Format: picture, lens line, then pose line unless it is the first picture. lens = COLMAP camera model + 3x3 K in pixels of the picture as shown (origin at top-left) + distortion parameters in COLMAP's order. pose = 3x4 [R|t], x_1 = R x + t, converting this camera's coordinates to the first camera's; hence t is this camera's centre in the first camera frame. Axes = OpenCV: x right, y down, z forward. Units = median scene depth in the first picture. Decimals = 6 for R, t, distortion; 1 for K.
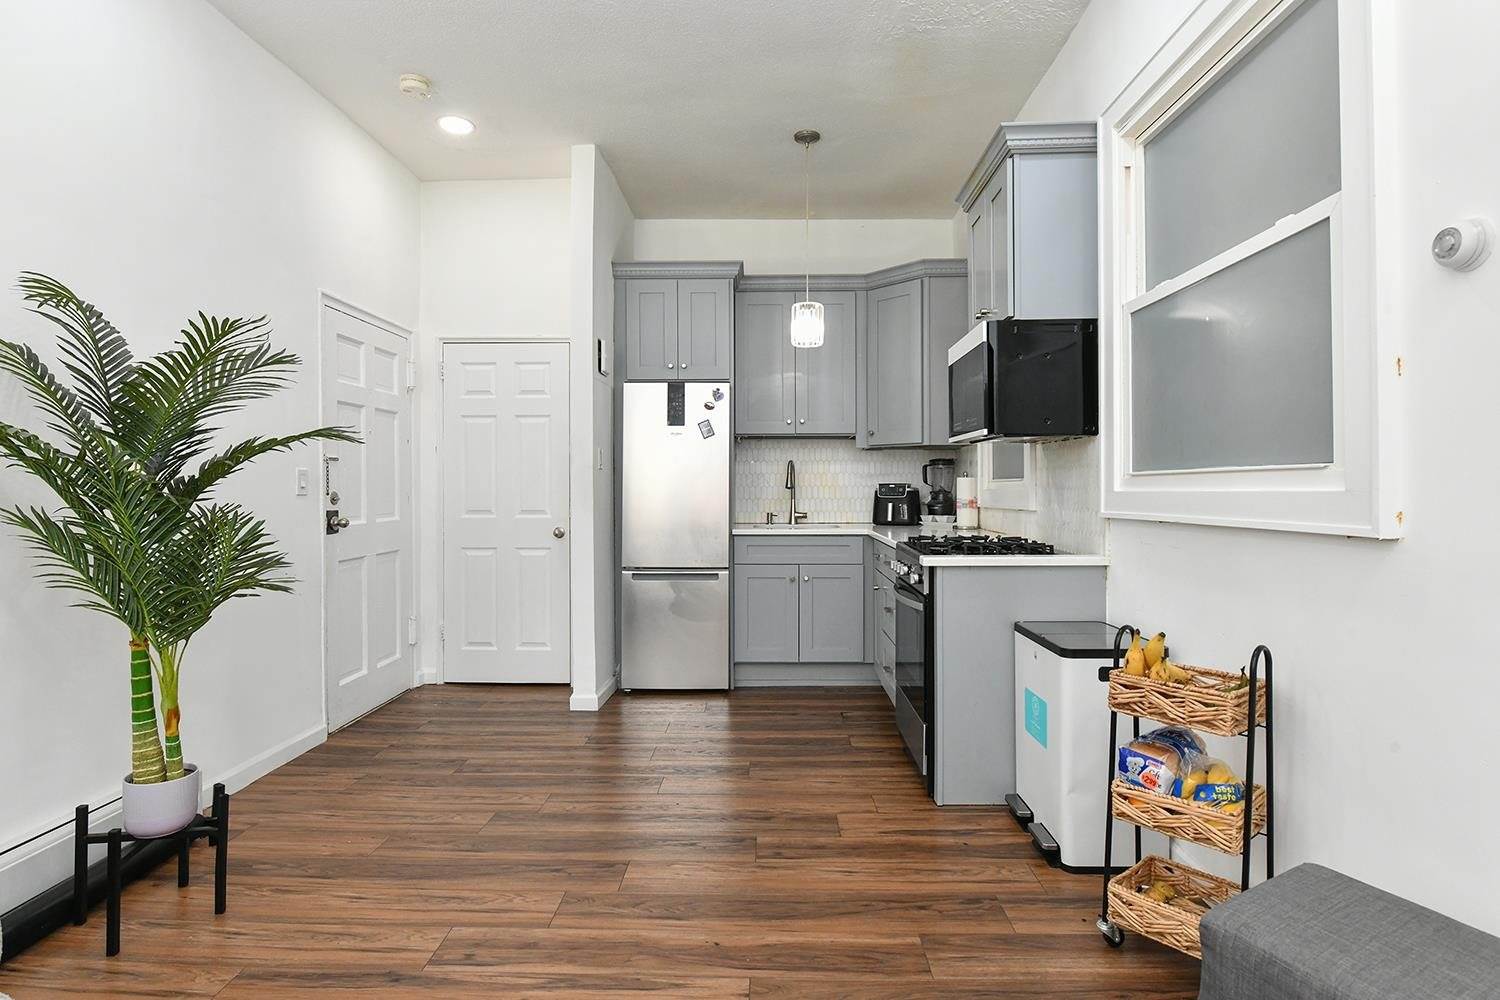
lens RADIAL K [[743.6, 0, 756.2], [0, 743.6, 487.0], [0, 0, 1]] dist [-0.011143, -0.000838]
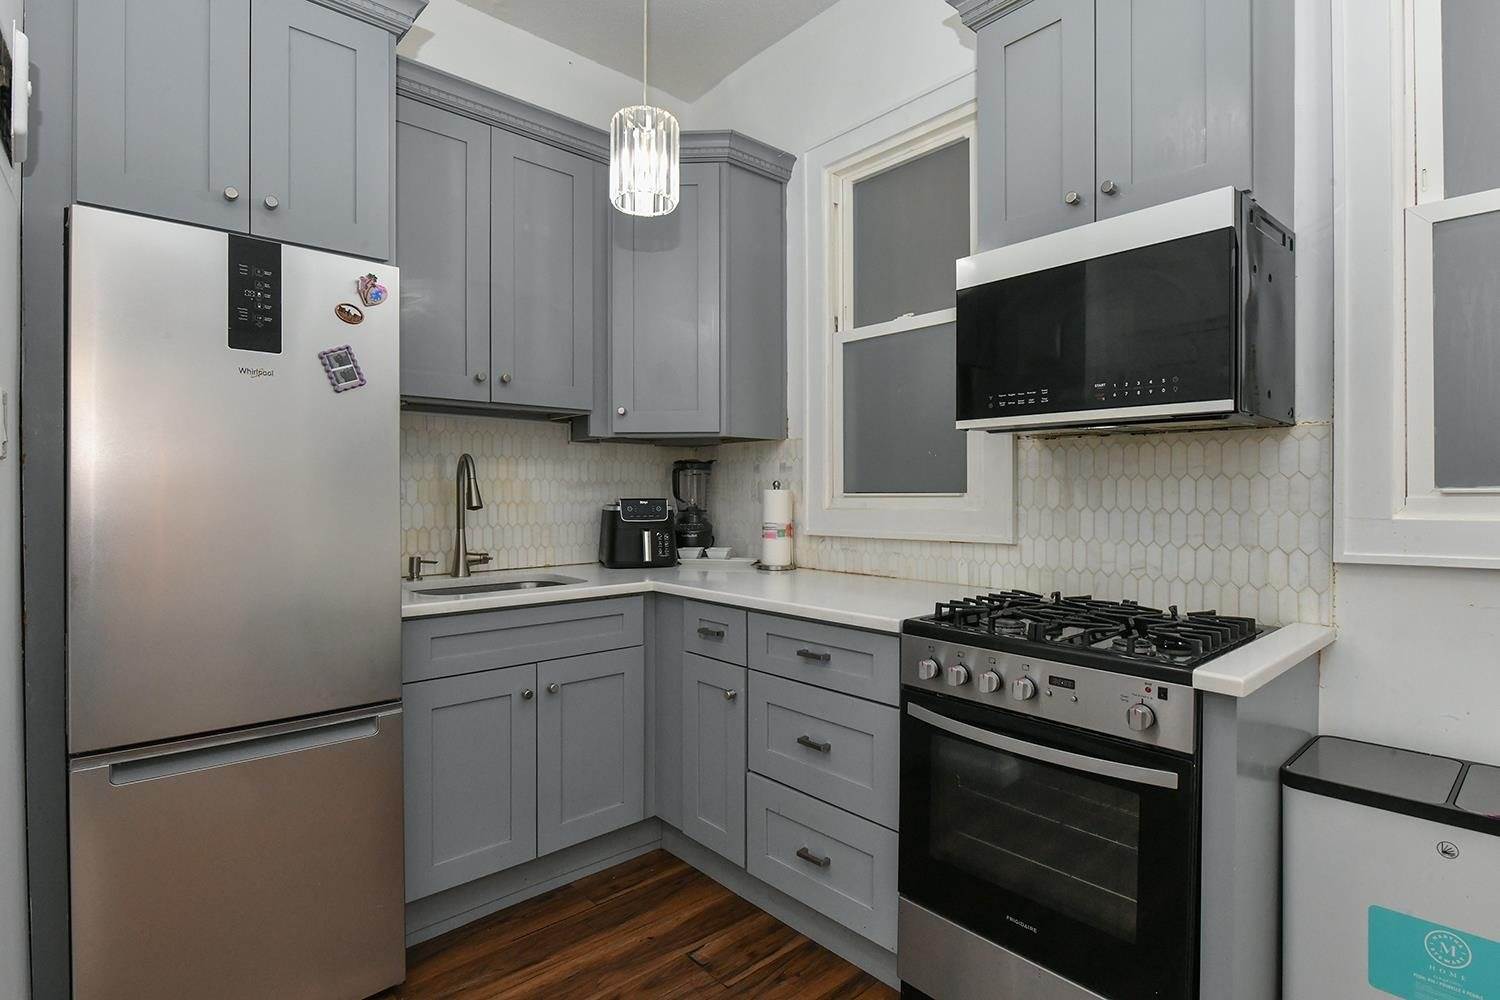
lens RADIAL K [[746.7, 0, 746.4], [0, 746.7, 497.3], [0, 0, 1]] dist [-0.005815, -0.000613]
pose [[0.737148, -0.002045, 0.675728, -0.186082], [-0.000288, 0.999994, 0.003341, -0.008685], [-0.675731, -0.002658, 0.737143, 0.562337]]
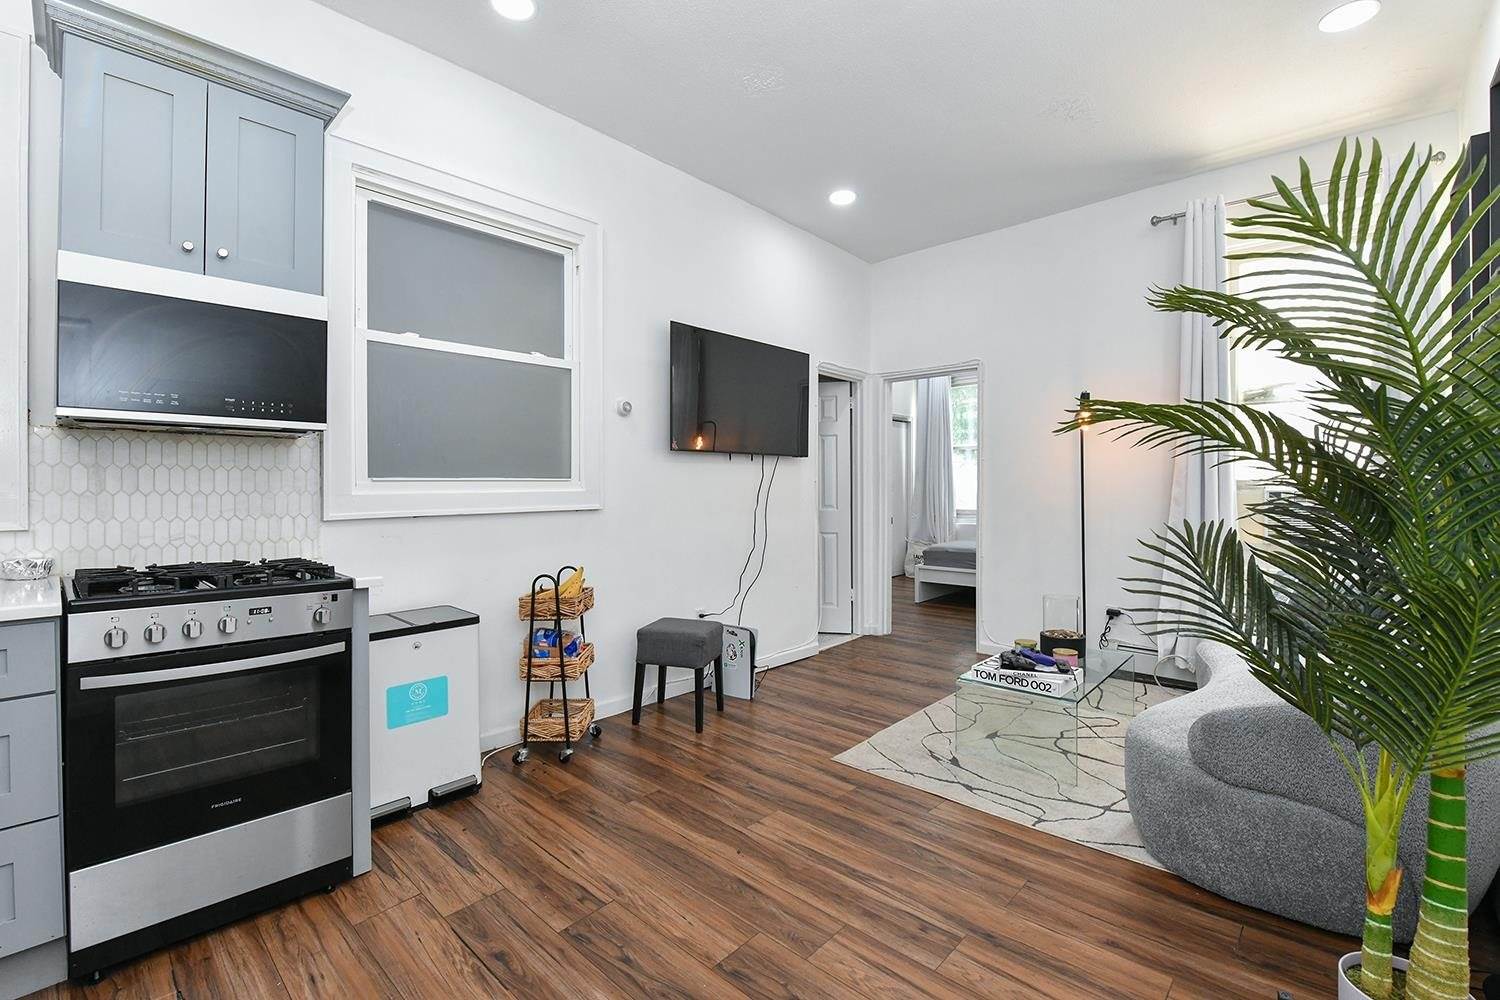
lens RADIAL K [[655.5, 0, 727.6], [0, 655.5, 486.5], [0, 0, 1]] dist [-0.012630, -0.000054]
pose [[-0.728300, 0.002441, 0.685254, -0.359323], [0.004336, 0.999990, 0.001046, -0.003001], [-0.685244, 0.003733, -0.728304, 0.814737]]
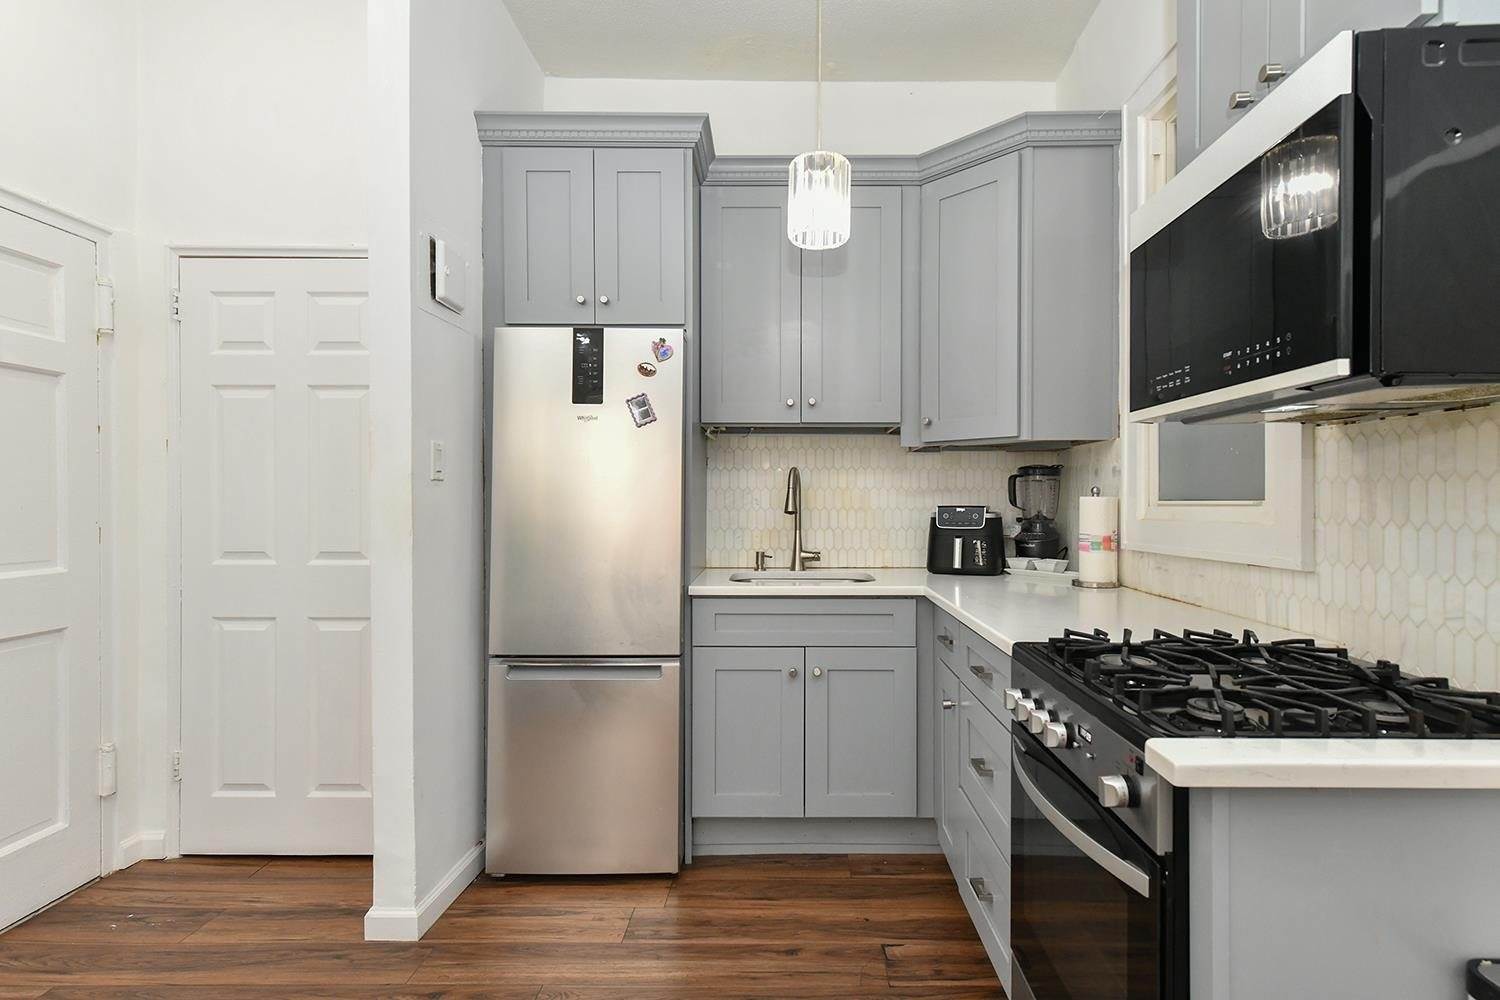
lens RADIAL K [[753.2, 0, 779.7], [0, 753.2, 503.0], [0, 0, 1]] dist [0.014551, -0.000172]
pose [[0.999966, 0.002830, 0.007809, 0.034838], [-0.002849, 0.999993, 0.002487, -0.009085], [-0.007802, -0.002509, 0.999966, 0.437033]]
